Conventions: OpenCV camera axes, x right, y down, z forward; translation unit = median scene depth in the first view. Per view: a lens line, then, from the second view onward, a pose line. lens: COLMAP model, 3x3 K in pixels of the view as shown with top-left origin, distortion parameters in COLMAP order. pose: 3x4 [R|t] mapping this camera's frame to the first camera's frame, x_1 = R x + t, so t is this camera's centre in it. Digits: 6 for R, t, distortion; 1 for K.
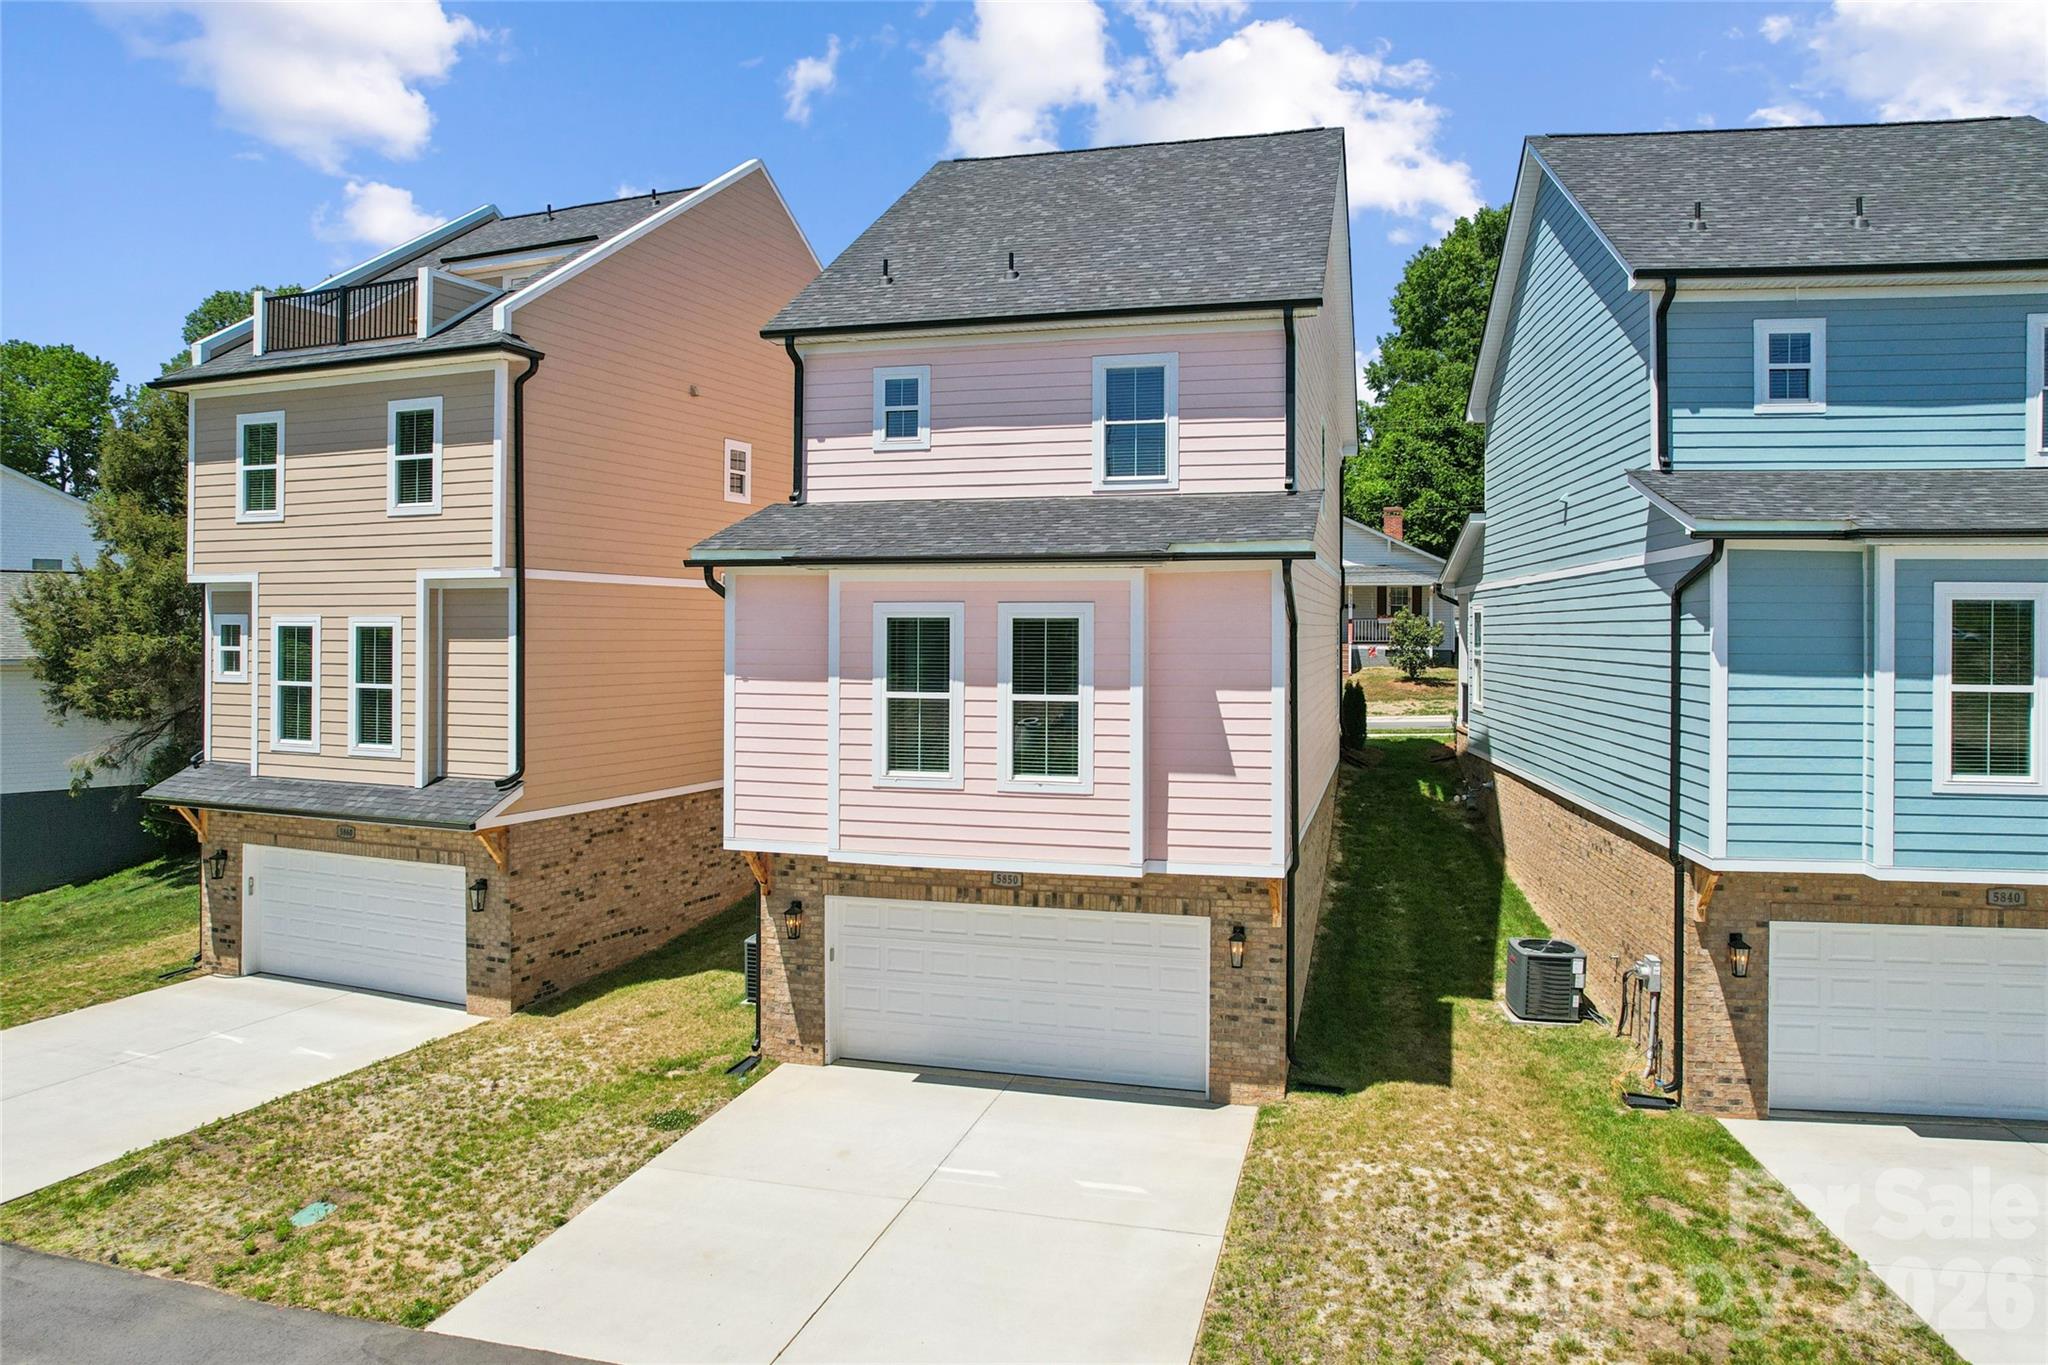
lens RADIAL K [[1350.8, 0, 1038.6], [0, 1350.8, 625.4], [0, 0, 1]] dist [-0.071435, 0.060106]
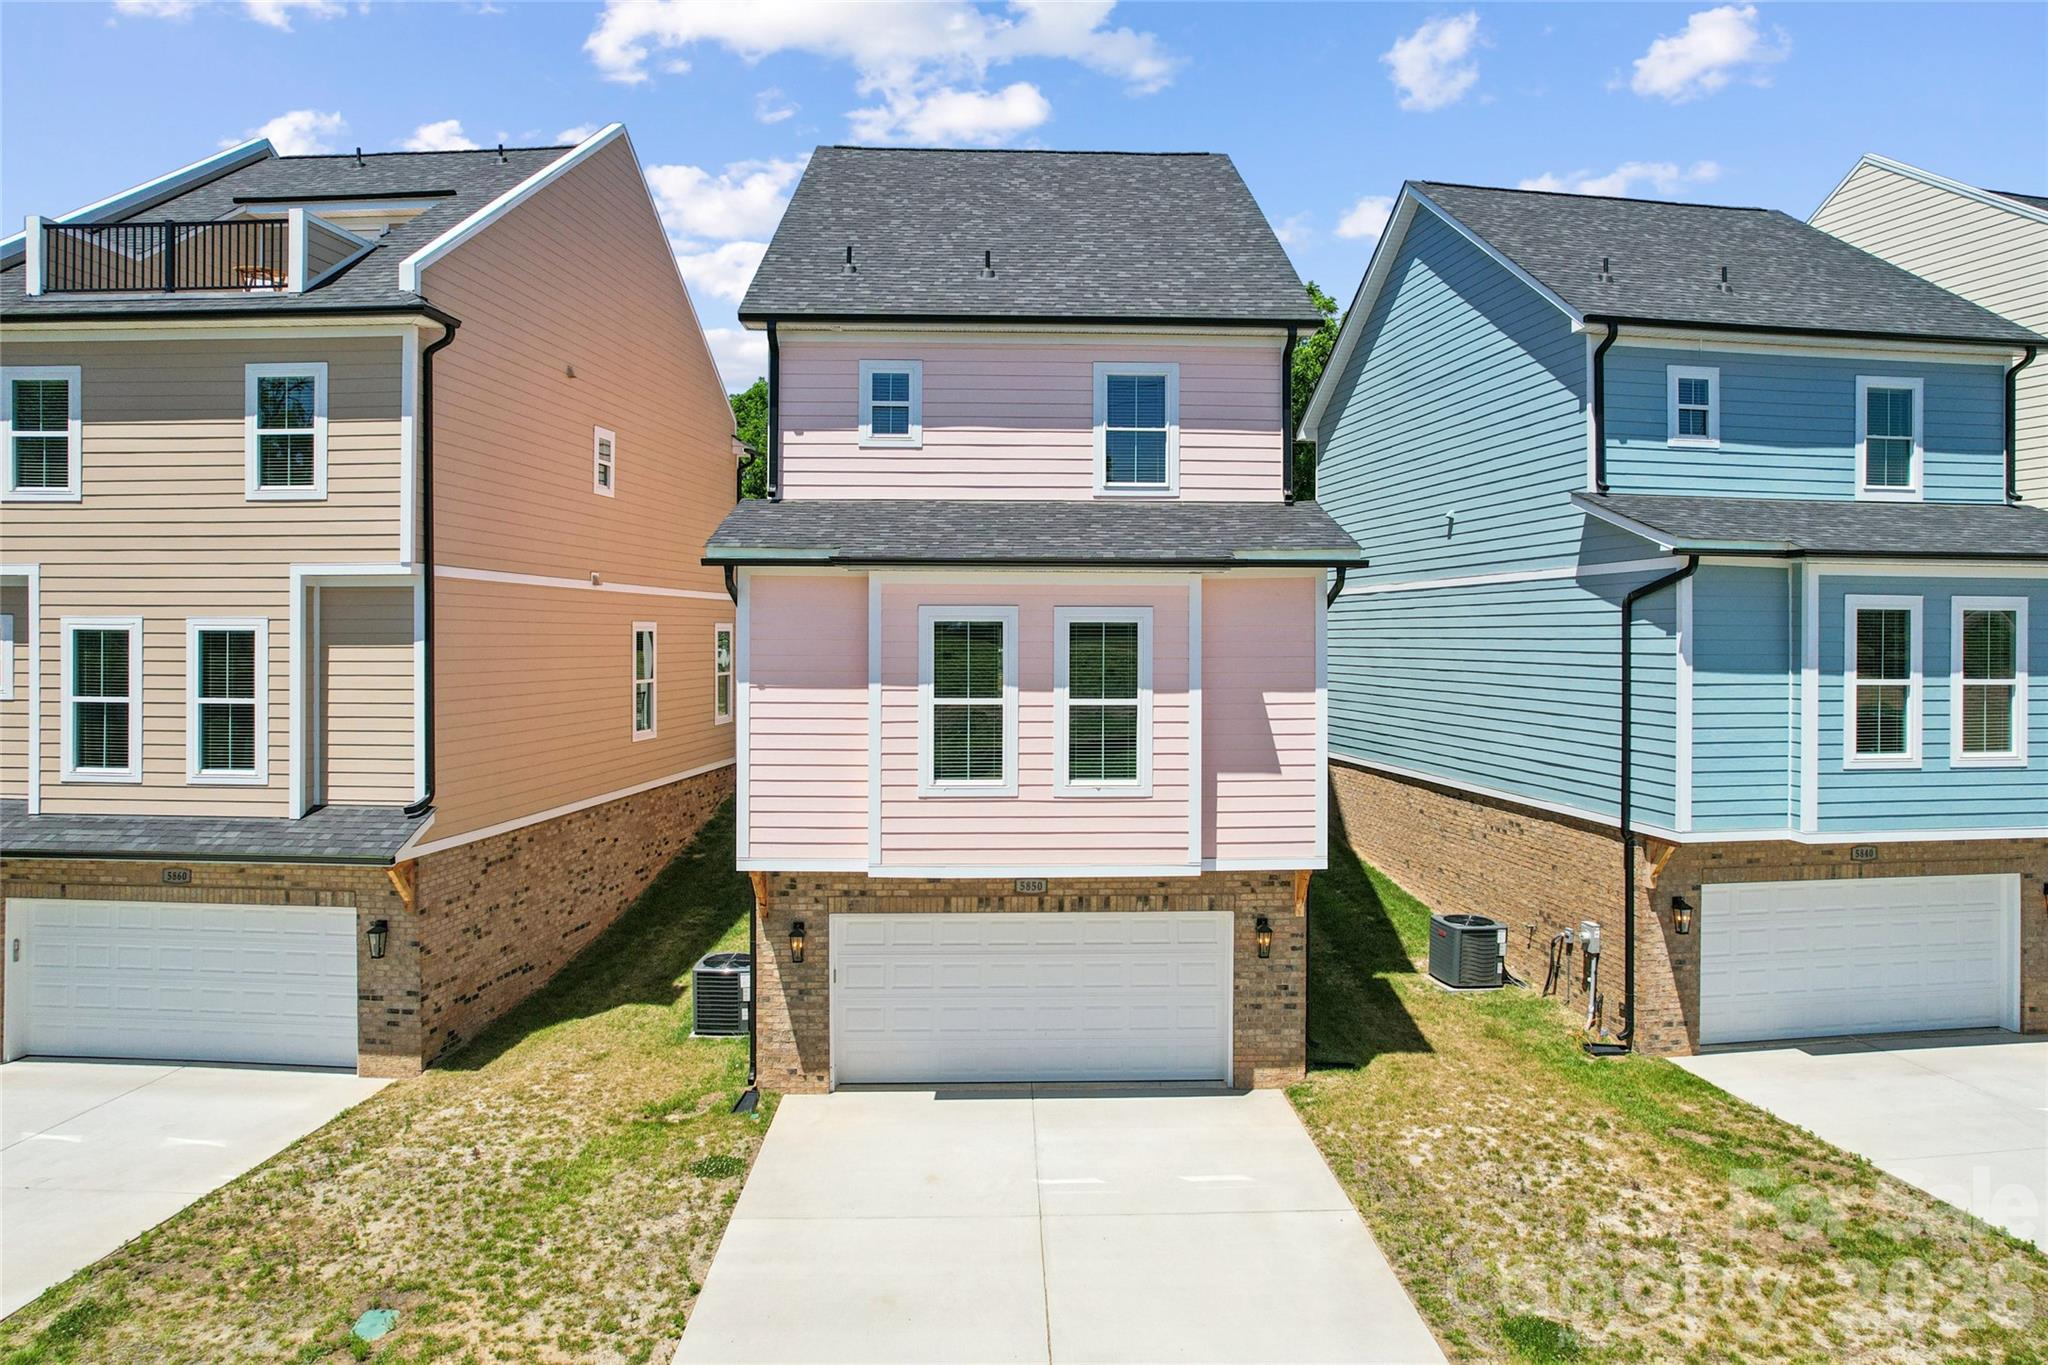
lens RADIAL K [[1350.8, 0, 1042.9], [0, 1350.8, 637.7], [0, 0, 1]] dist [-0.071435, 0.060106]
pose [[0.954780, -0.001090, 0.297312, -0.321900], [-0.000763, 0.999981, 0.006115, -0.000160], [-0.297313, -0.006065, 0.954761, 0.054948]]
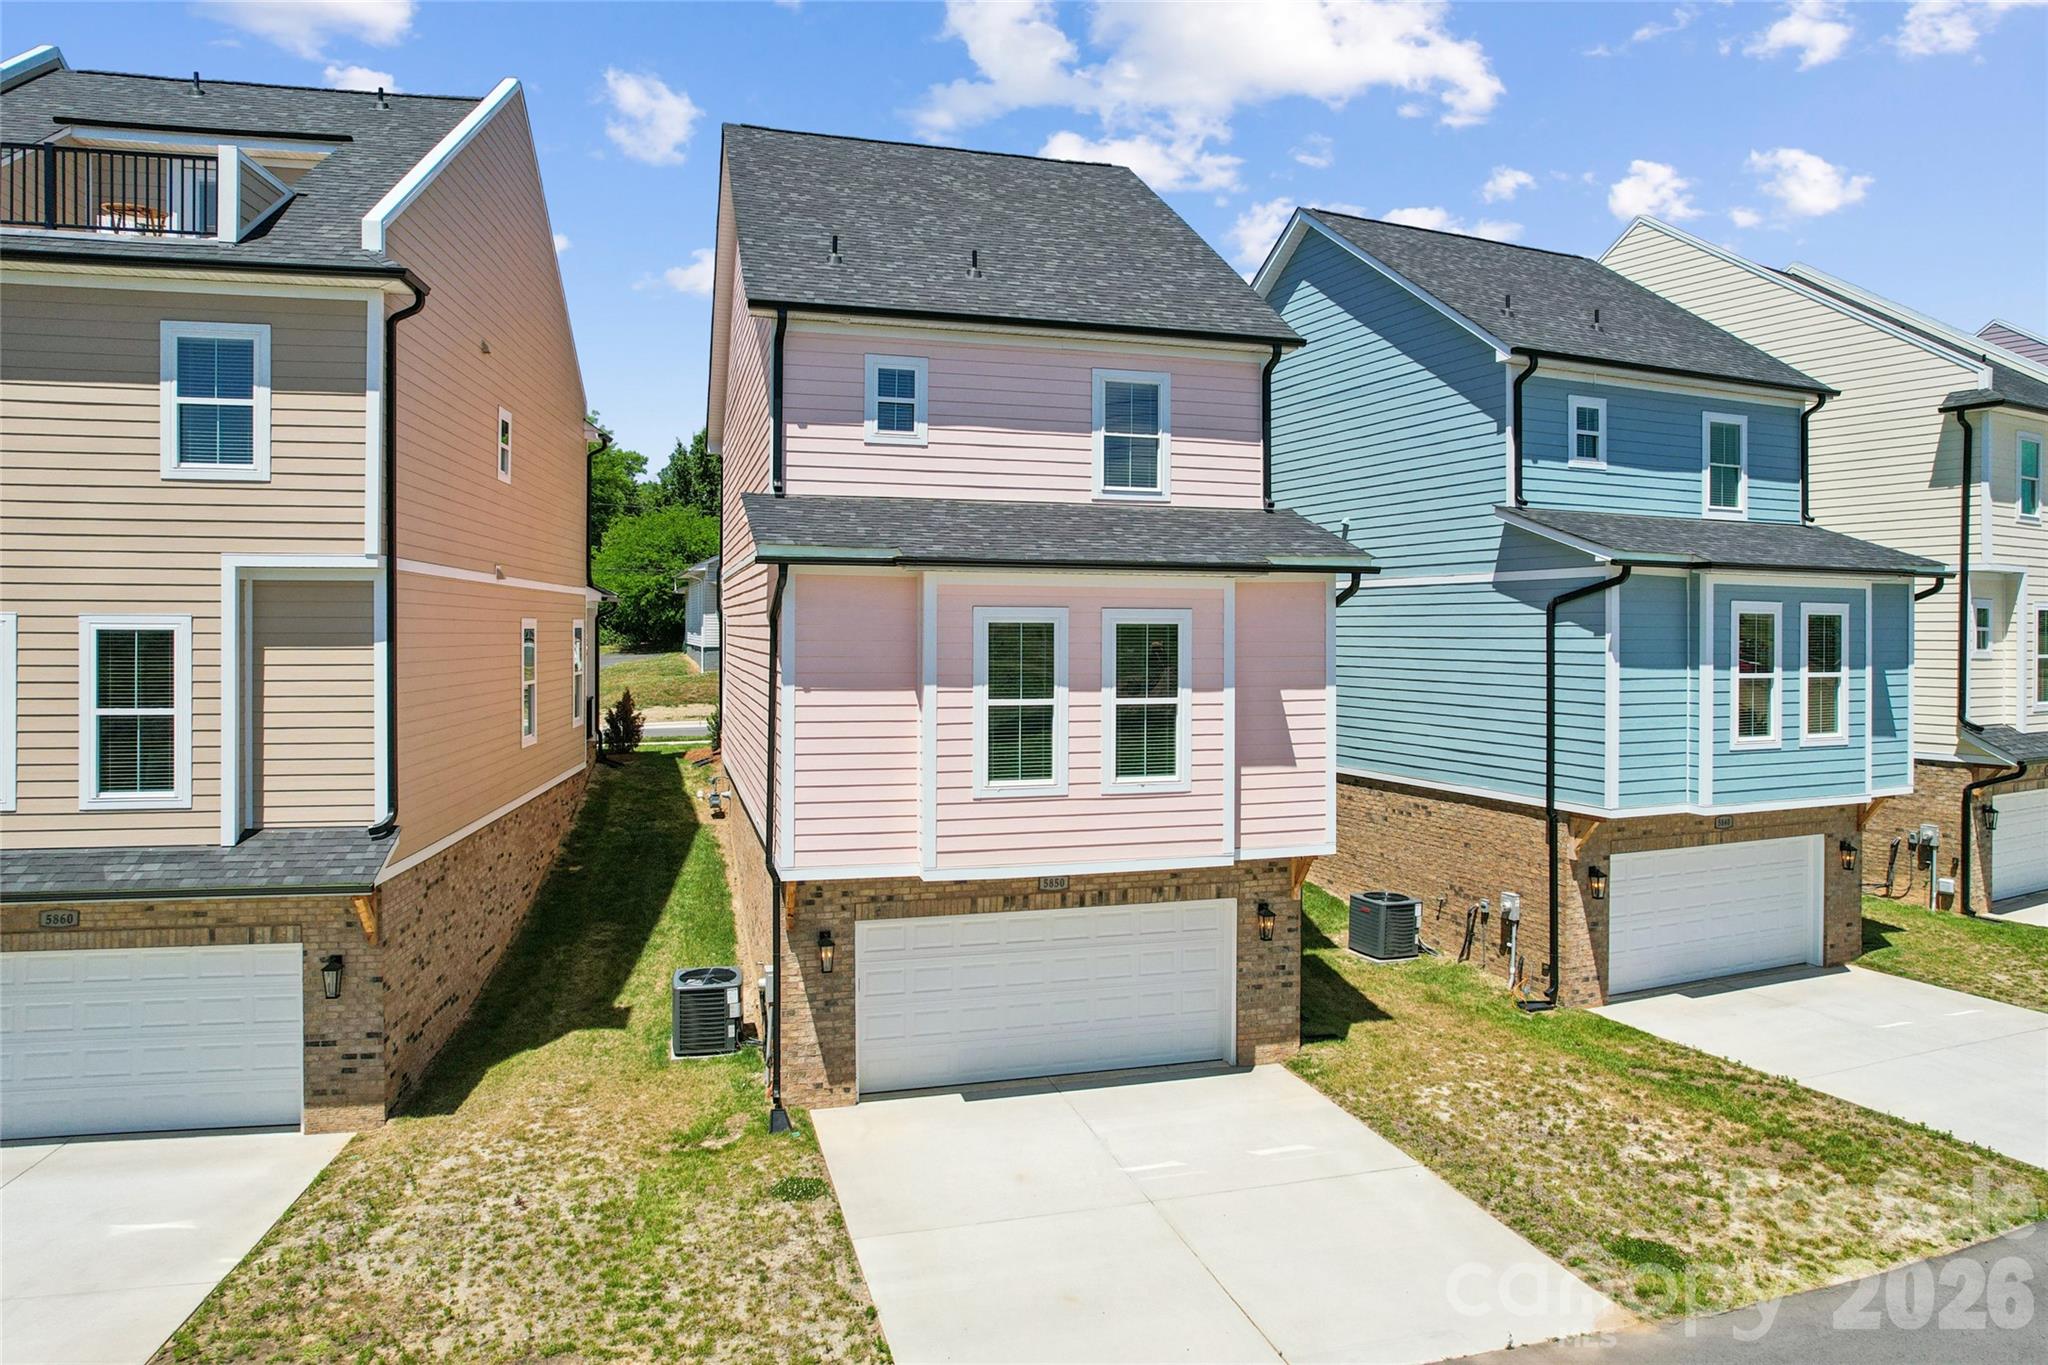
lens RADIAL K [[1350.8, 0, 1051.8], [0, 1350.8, 635.3], [0, 0, 1]] dist [-0.071435, 0.060106]
pose [[0.847972, -0.002109, 0.530037, -0.579388], [-0.003052, 0.999956, 0.008861, -0.005240], [-0.530033, -0.009131, 0.847928, 0.156814]]
